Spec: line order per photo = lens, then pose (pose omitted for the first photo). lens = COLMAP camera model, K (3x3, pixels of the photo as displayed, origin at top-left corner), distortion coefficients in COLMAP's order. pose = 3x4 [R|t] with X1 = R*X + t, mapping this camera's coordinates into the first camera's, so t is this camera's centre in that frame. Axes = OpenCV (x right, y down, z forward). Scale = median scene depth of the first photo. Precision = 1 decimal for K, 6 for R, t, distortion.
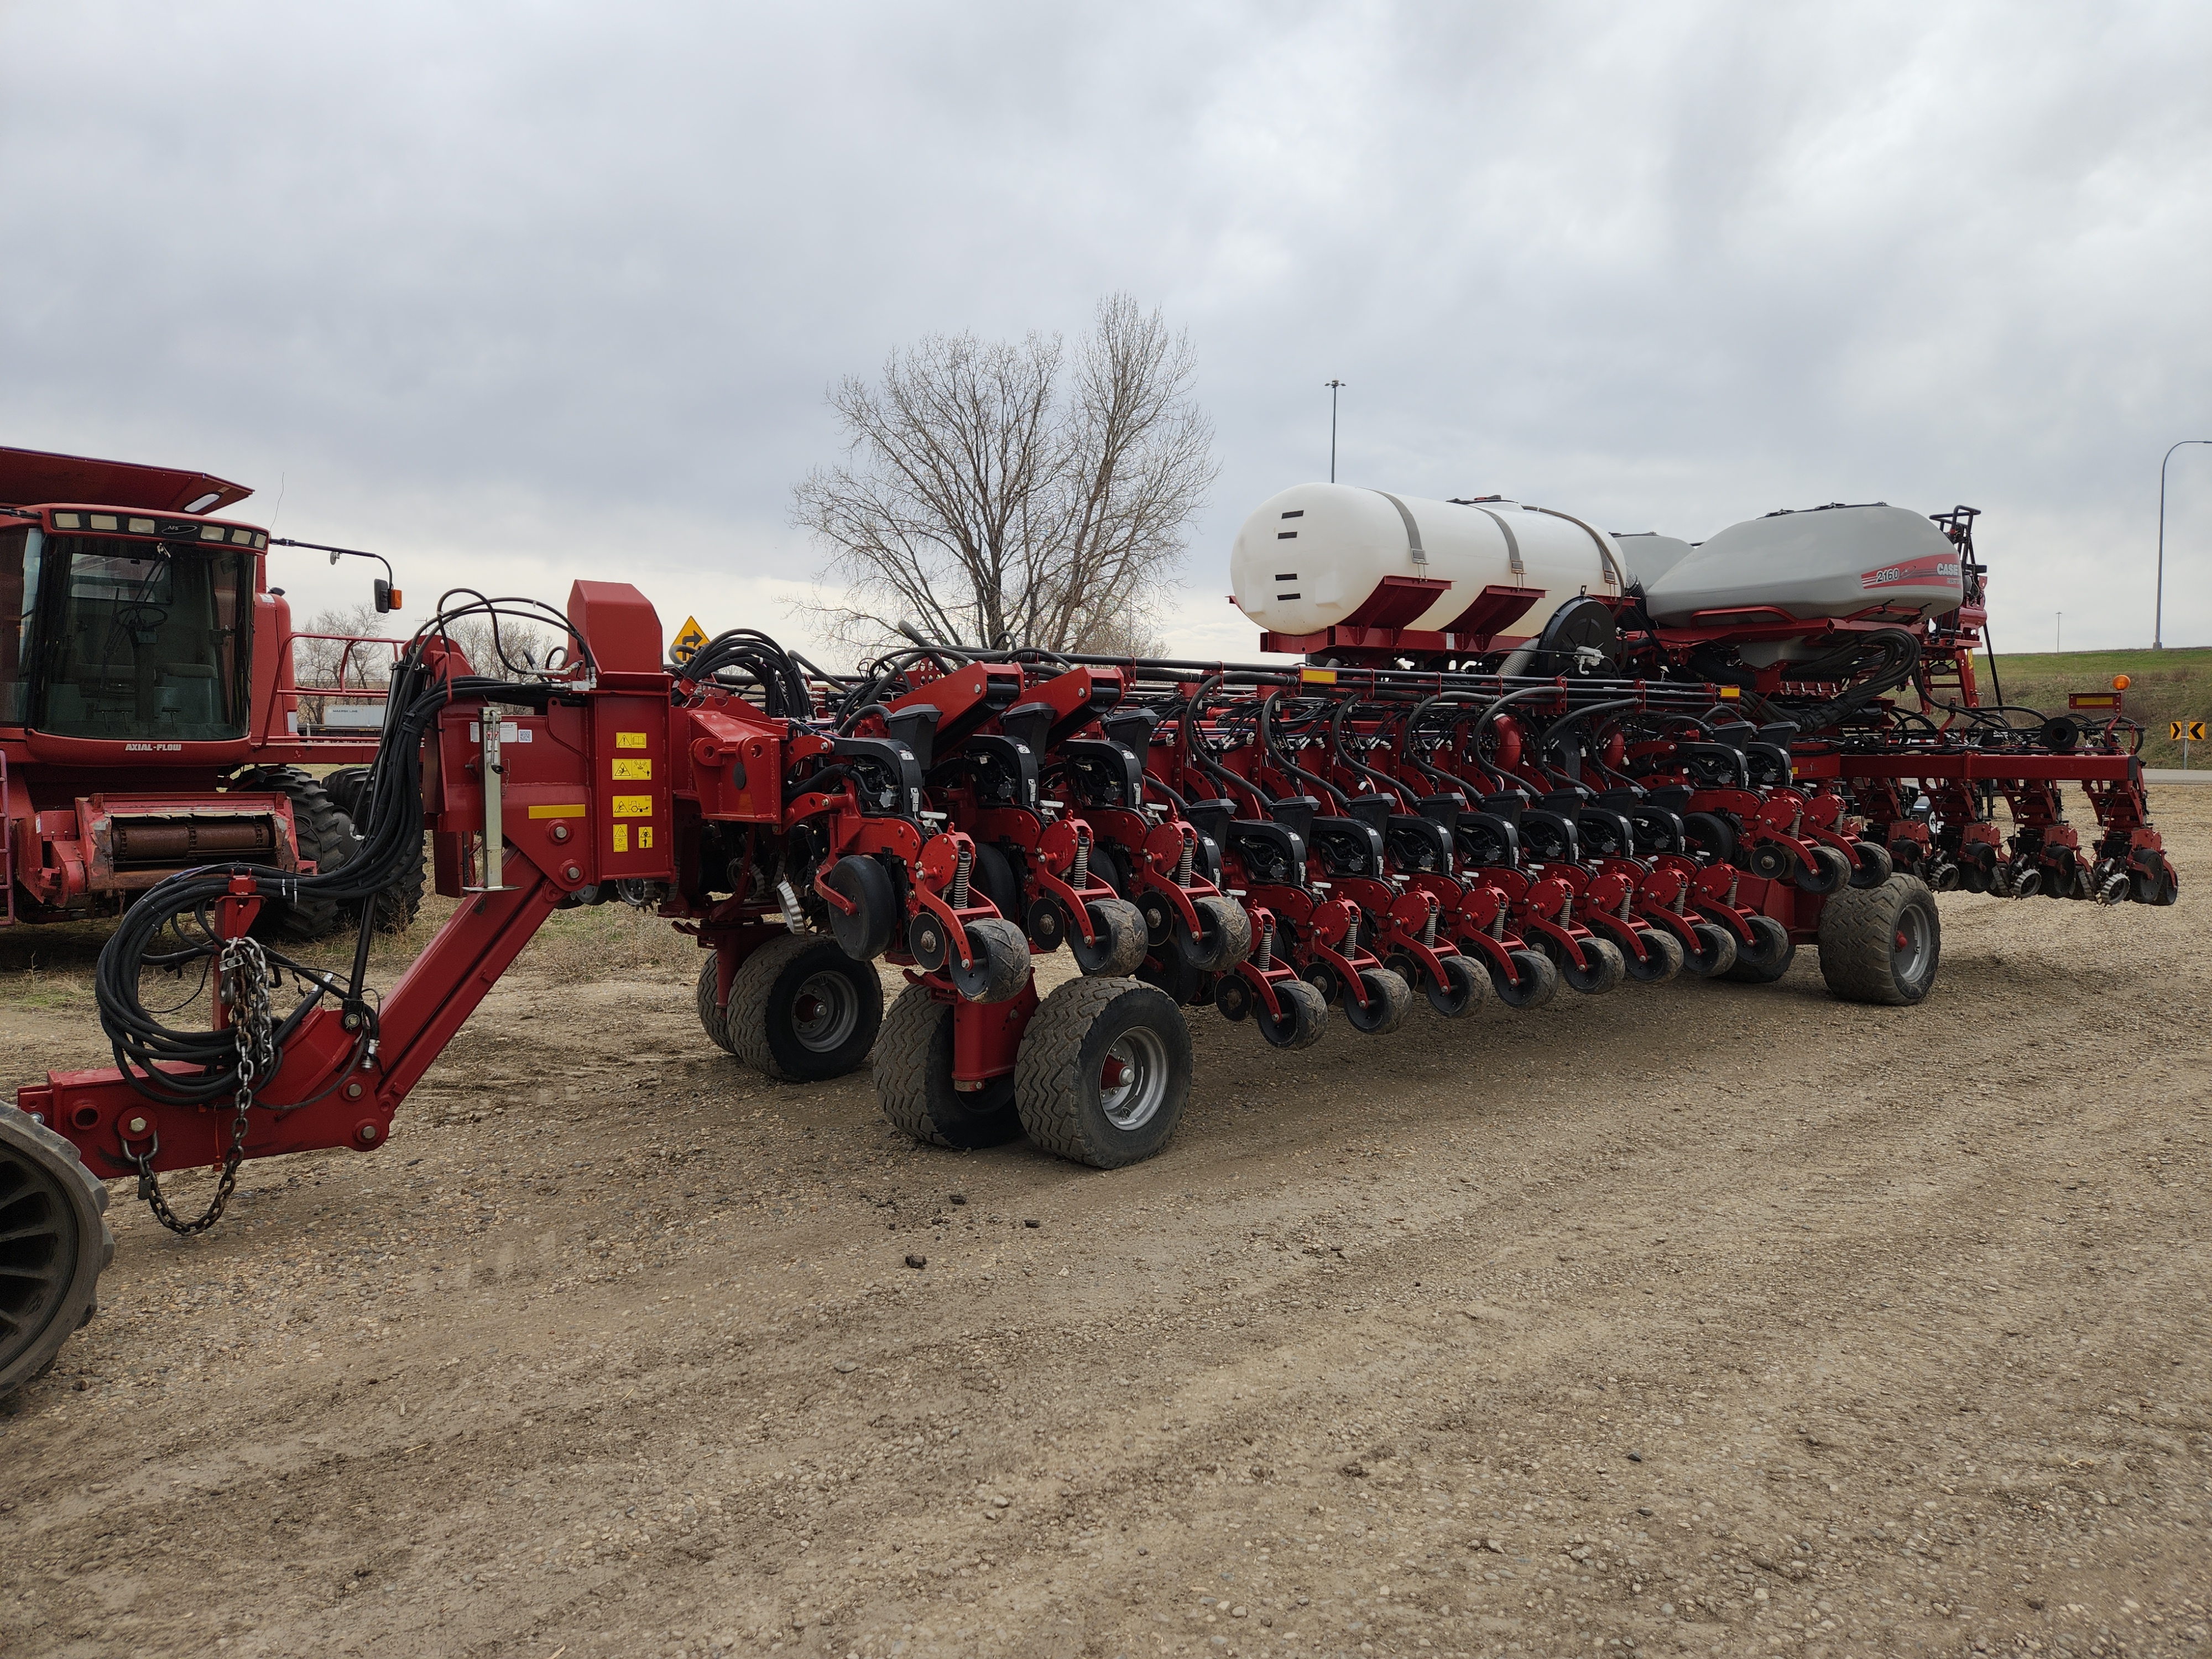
lens RADIAL K [[1497.4, 0, 1110.7], [0, 1497.4, 780.7], [0, 0, 1]] dist [0.086061, -0.088101]
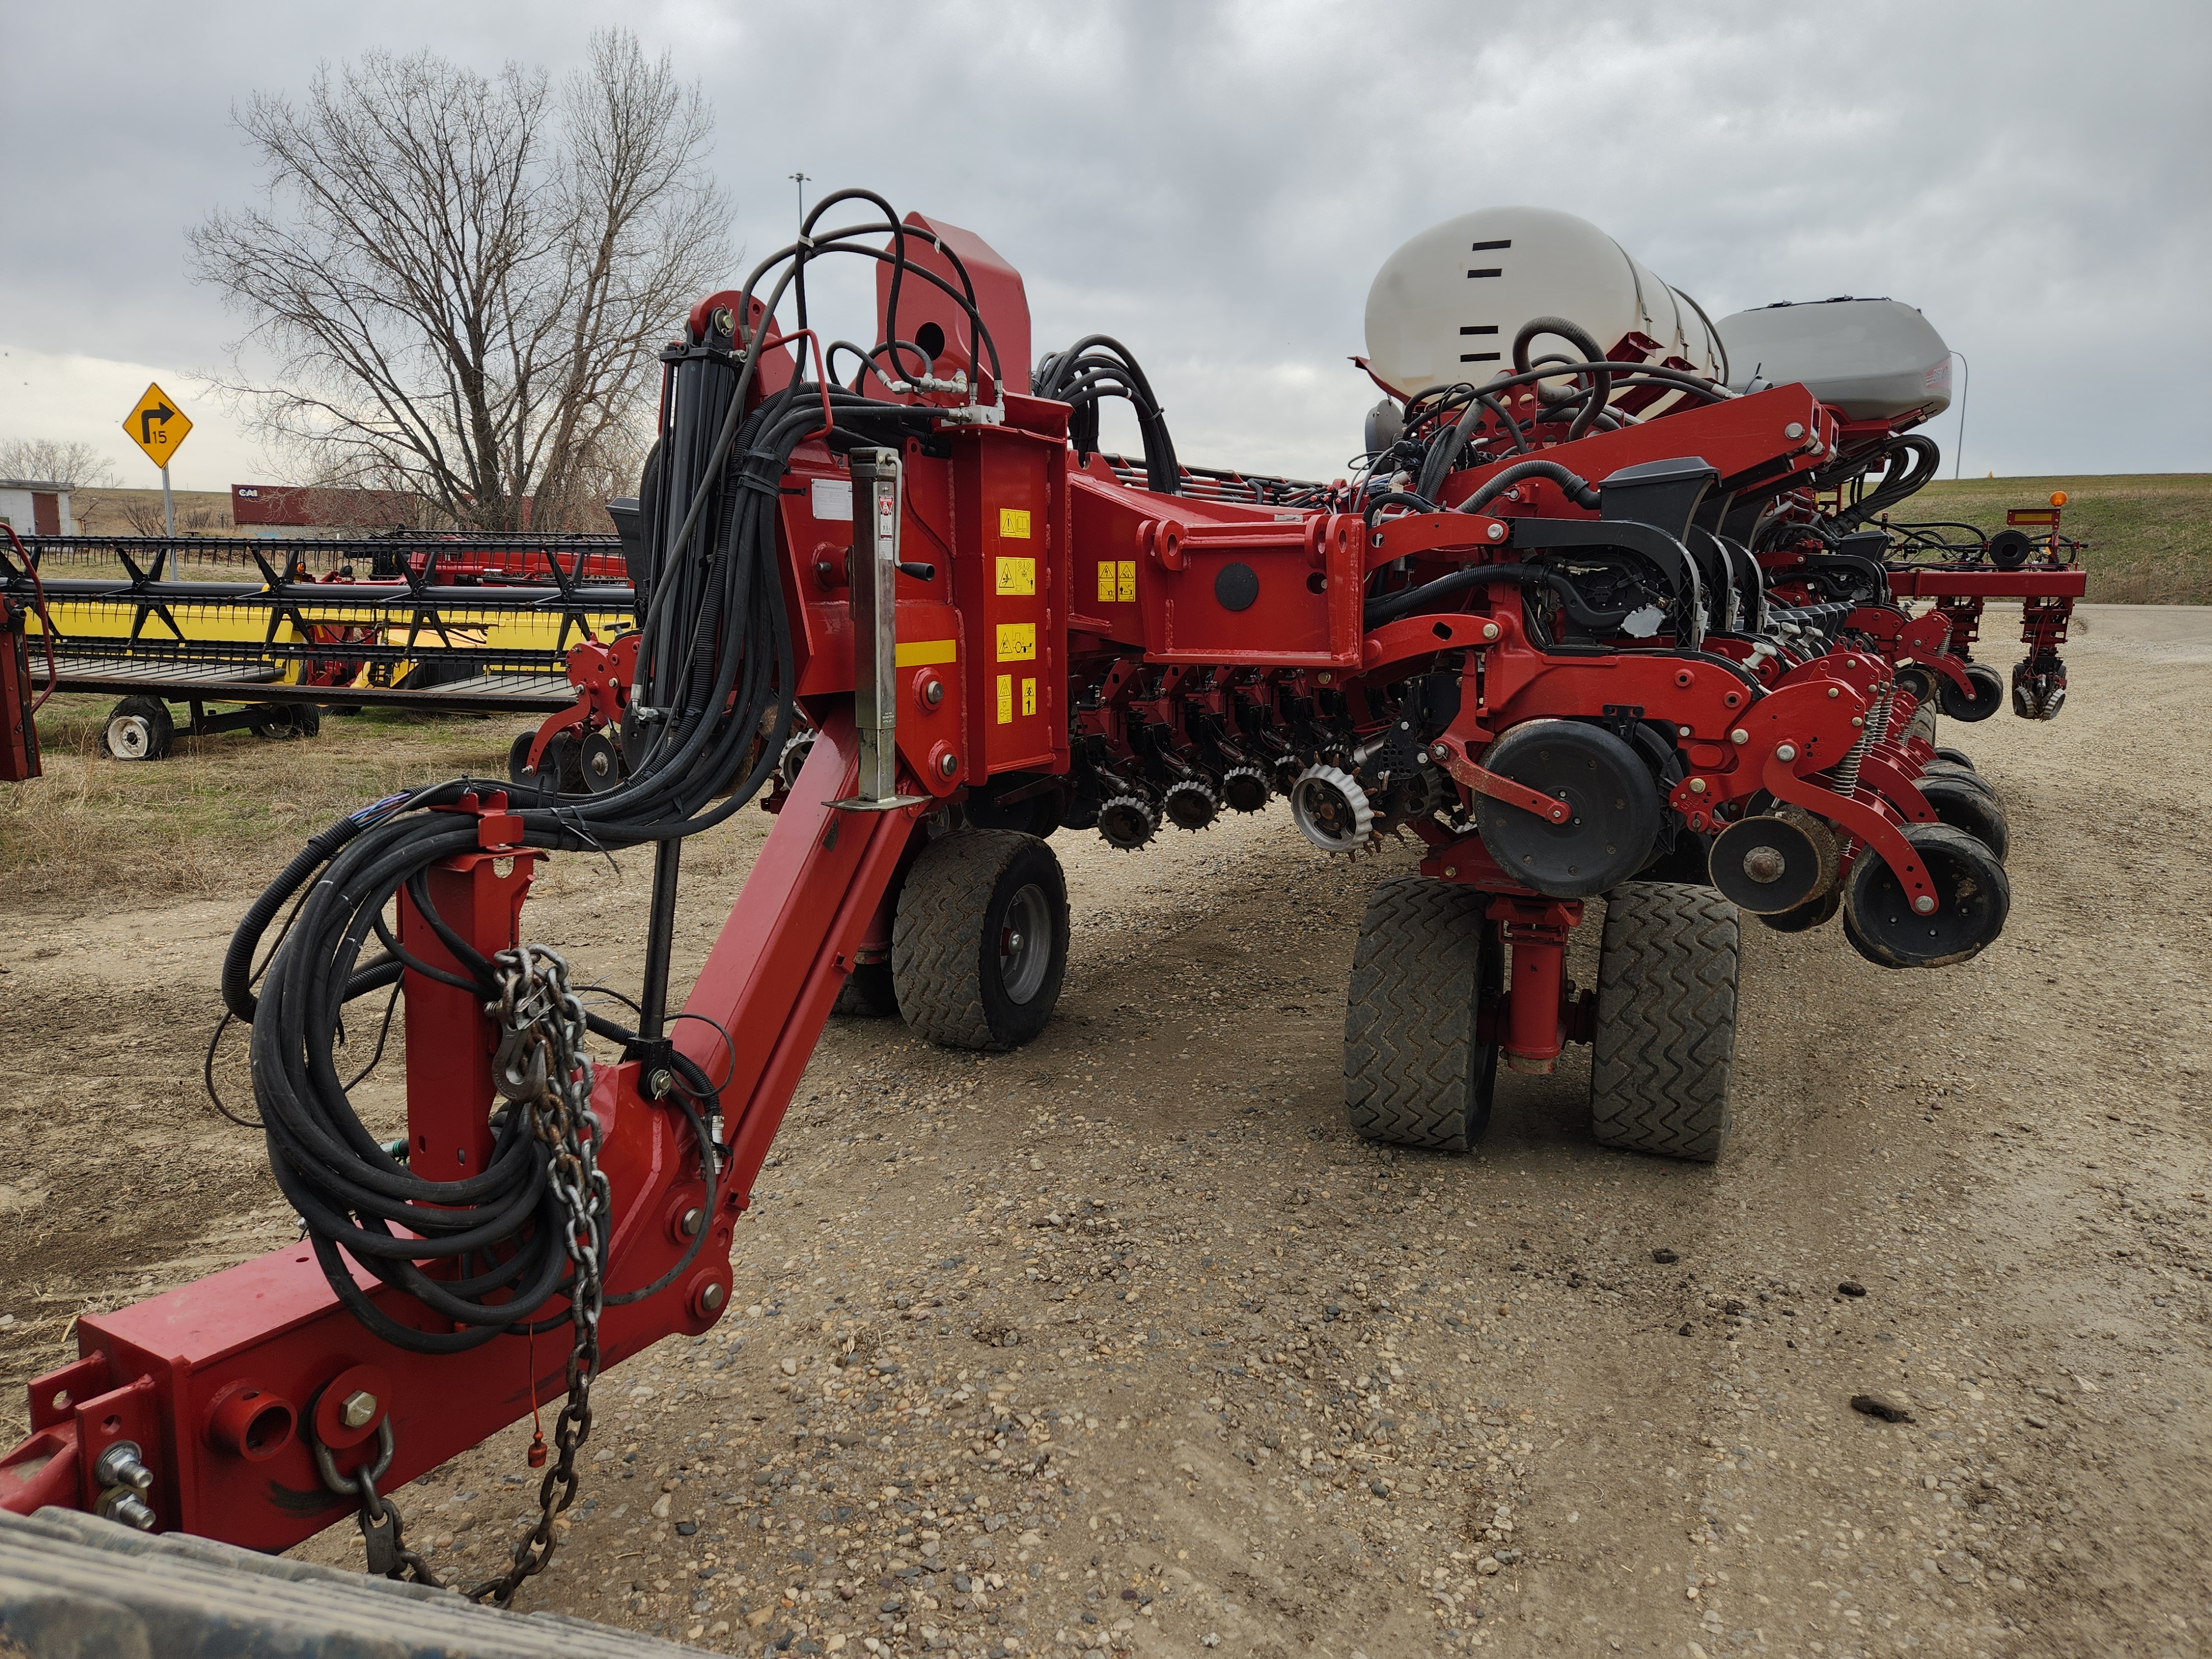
lens RADIAL K [[1489.8, 0, 1109.1], [0, 1489.8, 800.4], [0, 0, 1]] dist [0.077821, -0.072172]
pose [[0.935807, -0.047801, 0.349256, -0.276160], [0.002463, 0.991626, 0.129119, 0.002071], [-0.352503, -0.119970, 0.928089, 0.264450]]
